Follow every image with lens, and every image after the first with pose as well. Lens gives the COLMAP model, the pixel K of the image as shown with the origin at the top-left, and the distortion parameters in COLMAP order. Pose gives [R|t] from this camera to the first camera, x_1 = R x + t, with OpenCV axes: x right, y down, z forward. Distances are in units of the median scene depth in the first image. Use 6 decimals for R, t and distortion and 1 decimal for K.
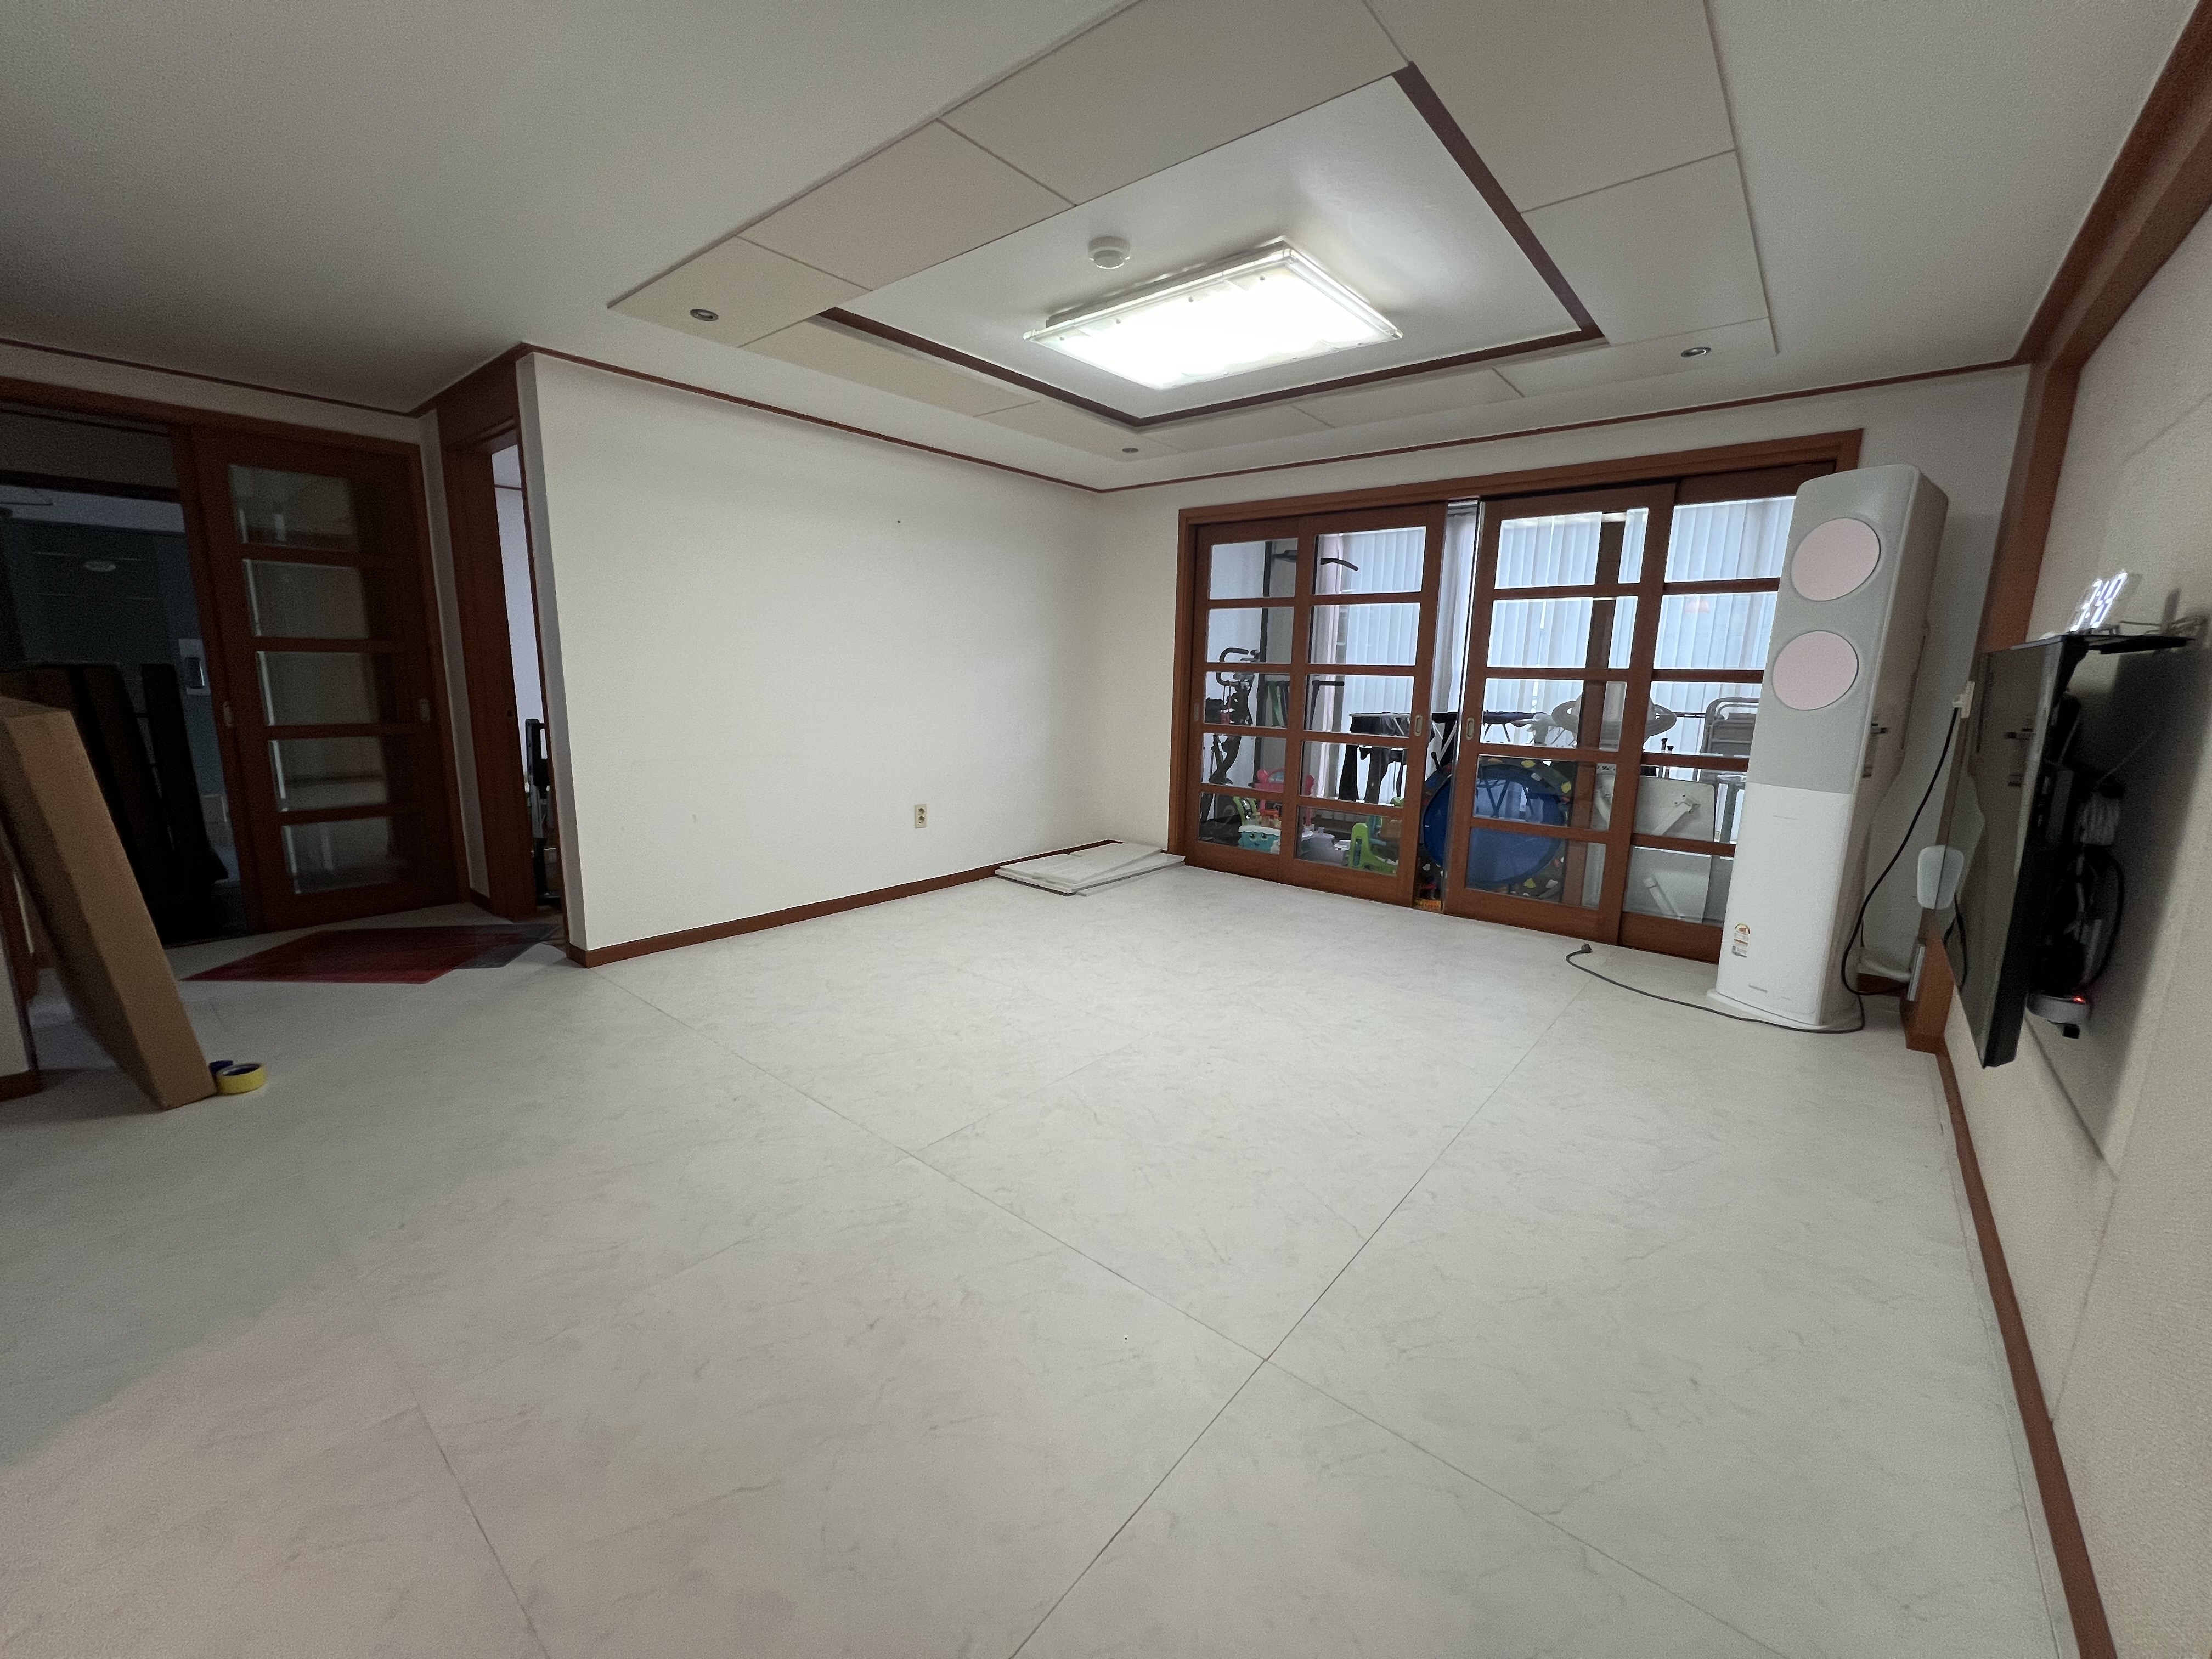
lens RADIAL K [[880.1, 0, 1103.3], [0, 880.1, 826.4], [0, 0, 1]] dist [-0.005826, 0.001193]
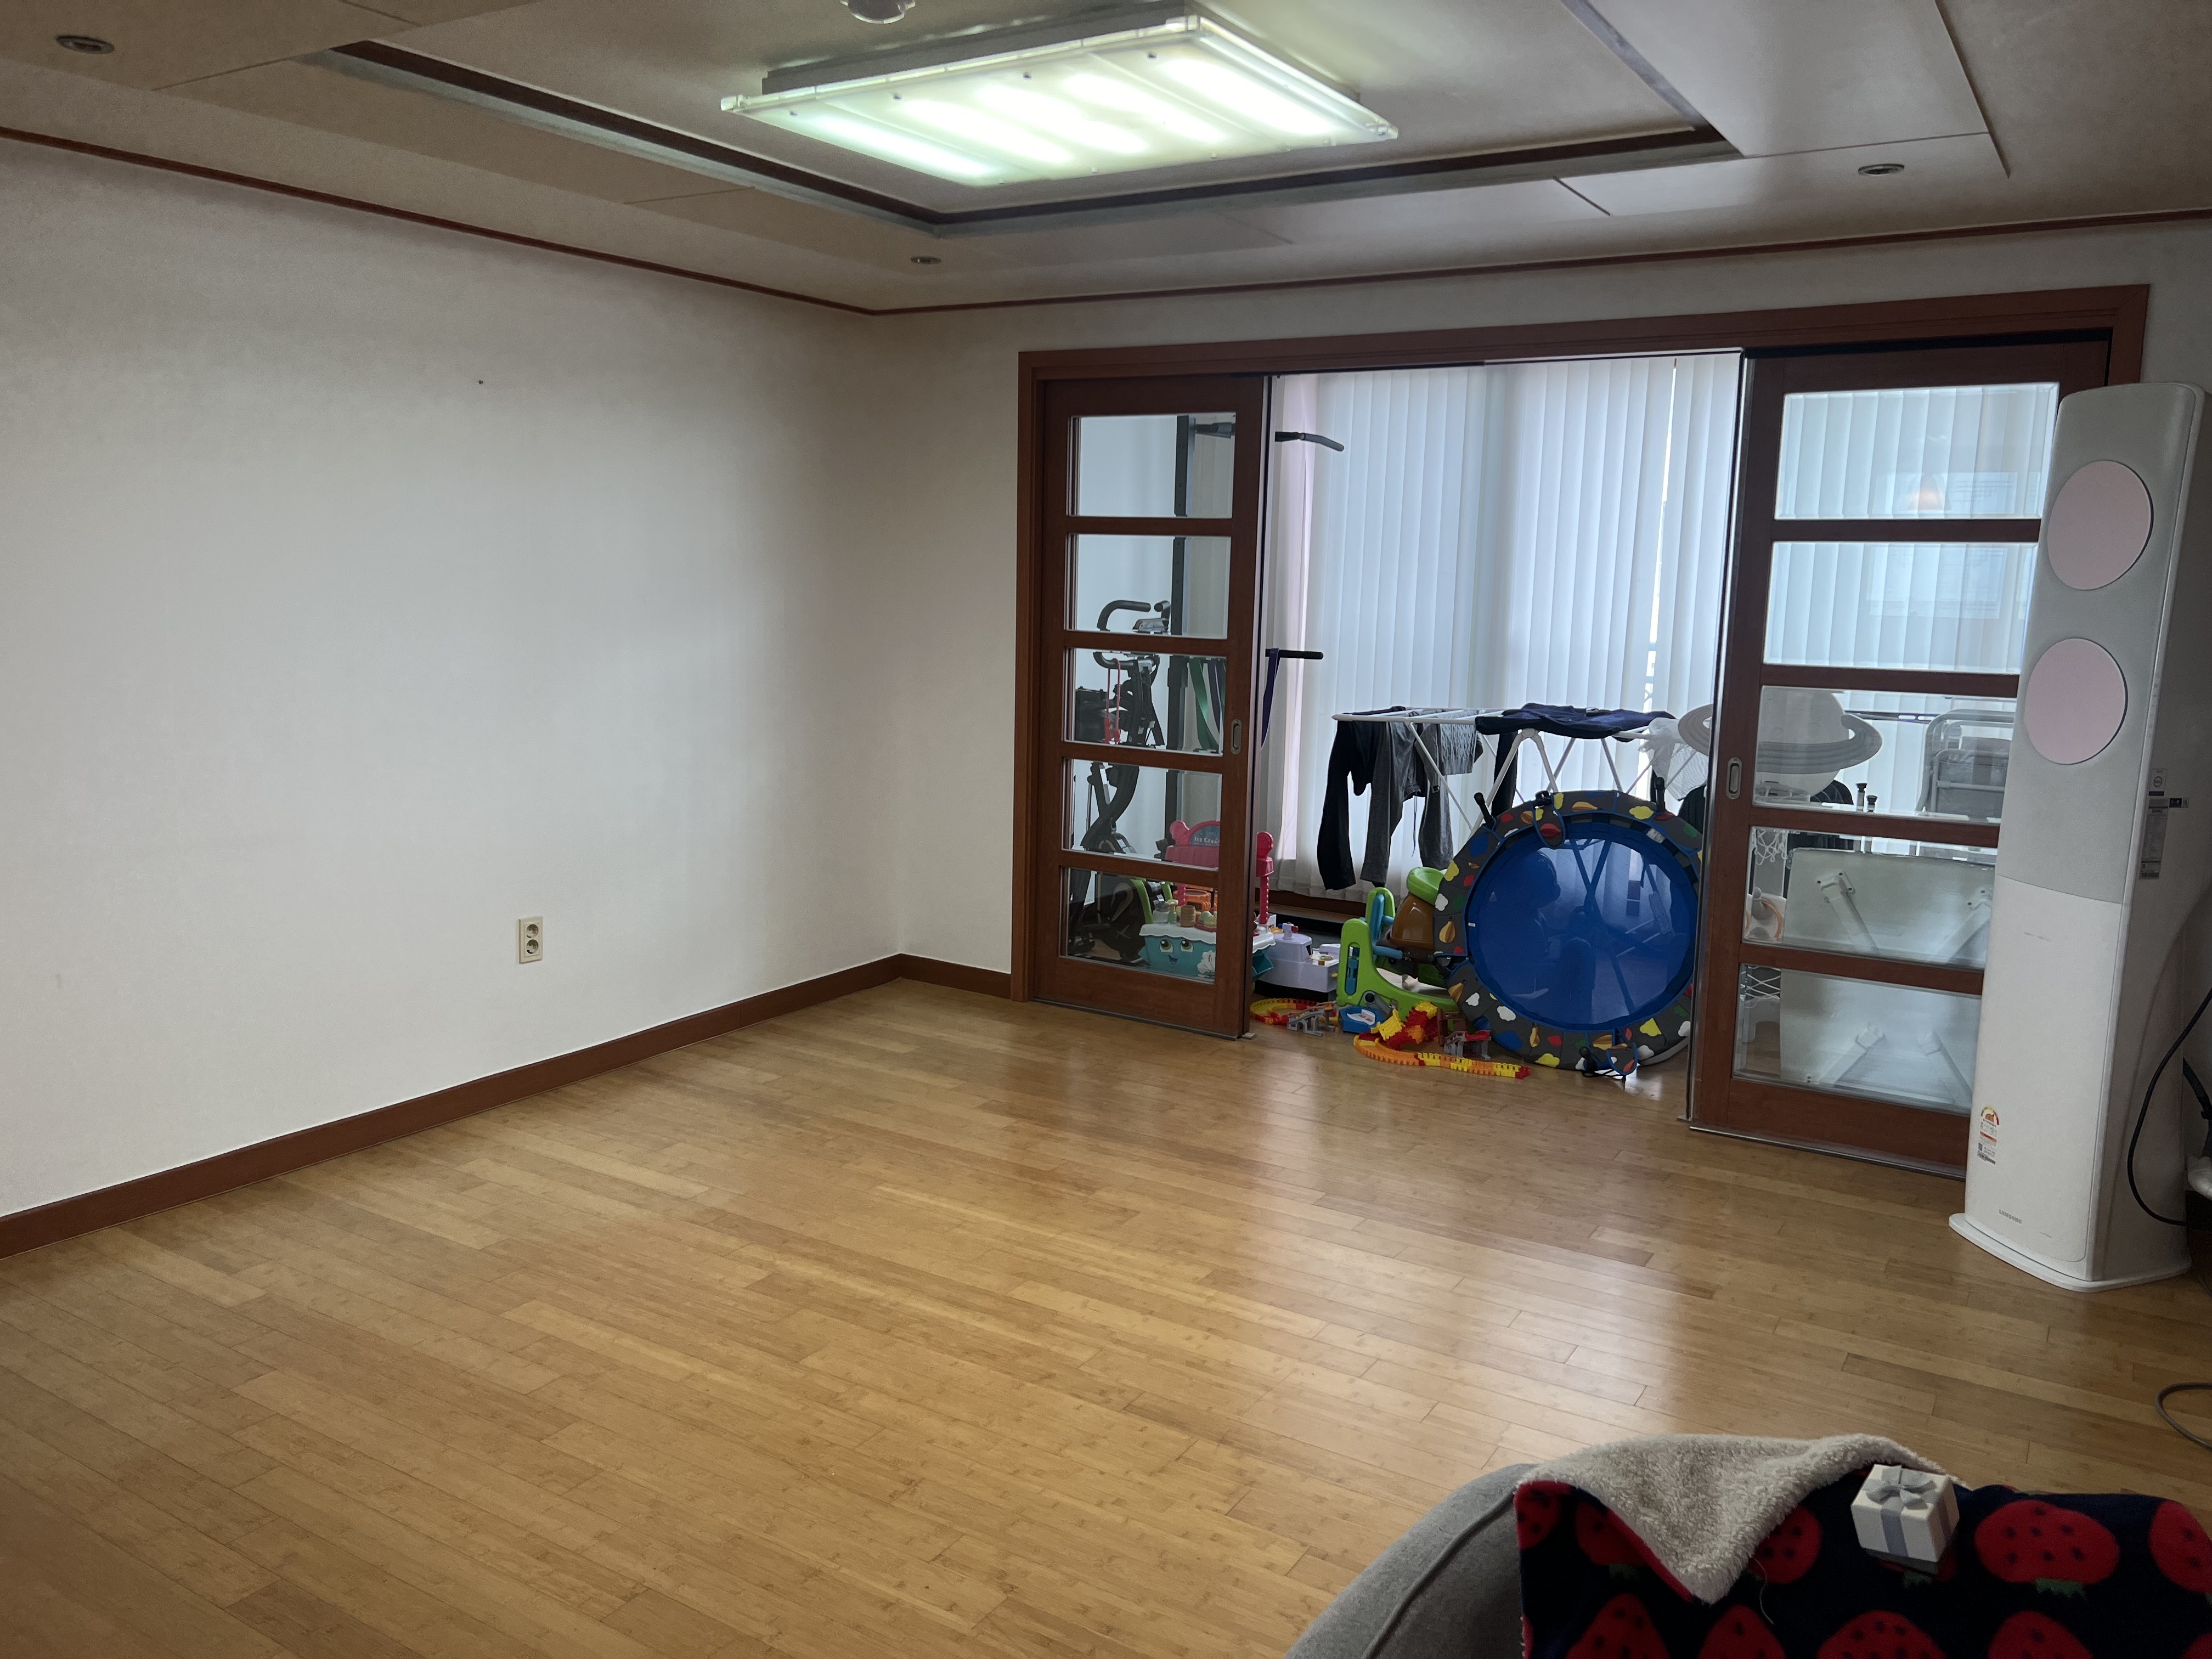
lens RADIAL K [[1658.3, 0, 1117.4], [0, 1658.3, 799.6], [0, 0, 1]] dist [0.059322, -0.066449]
pose [[0.990687, -0.016346, 0.135172, 0.003682], [0.020898, 0.999259, -0.032328, -0.073541], [-0.134543, 0.034852, 0.990295, -0.032084]]
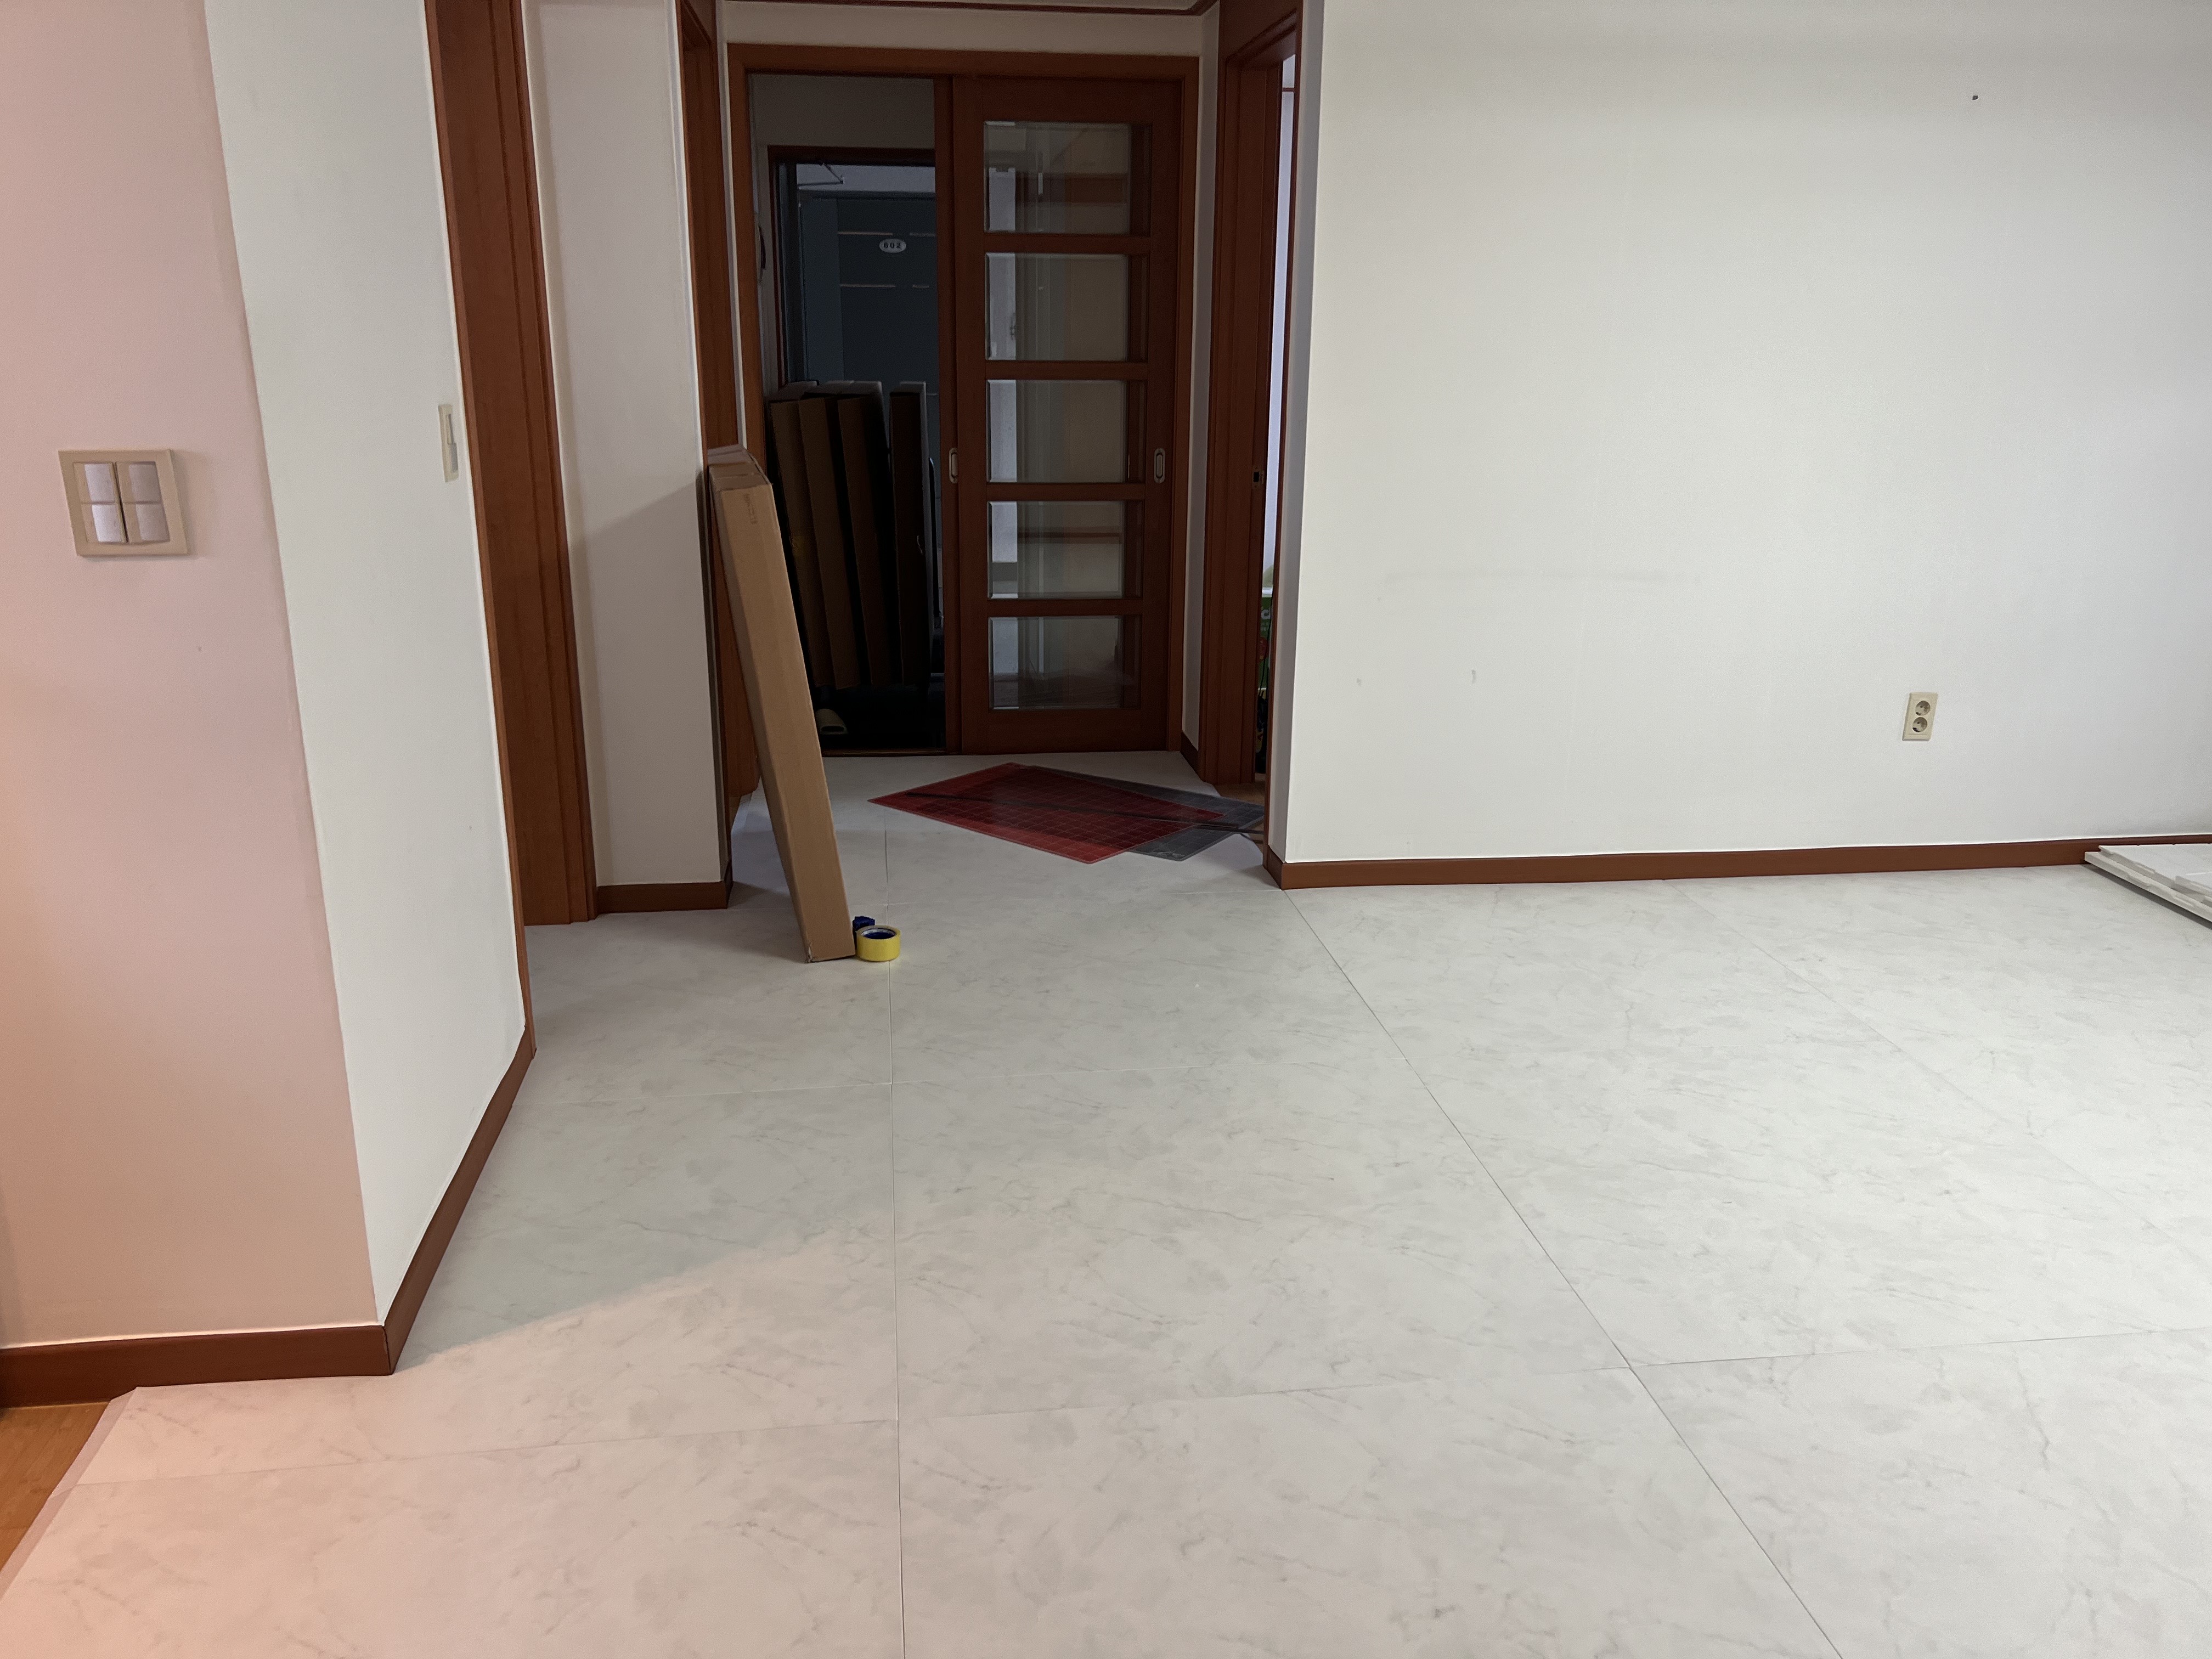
lens RADIAL K [[1658.3, 0, 1092.0], [0, 1658.3, 806.0], [0, 0, 1]] dist [0.059322, -0.066449]
pose [[0.731107, 0.176605, -0.659009, 0.103553], [-0.115488, 0.984013, 0.135579, -0.048070], [0.672417, -0.023015, 0.739814, 0.001960]]
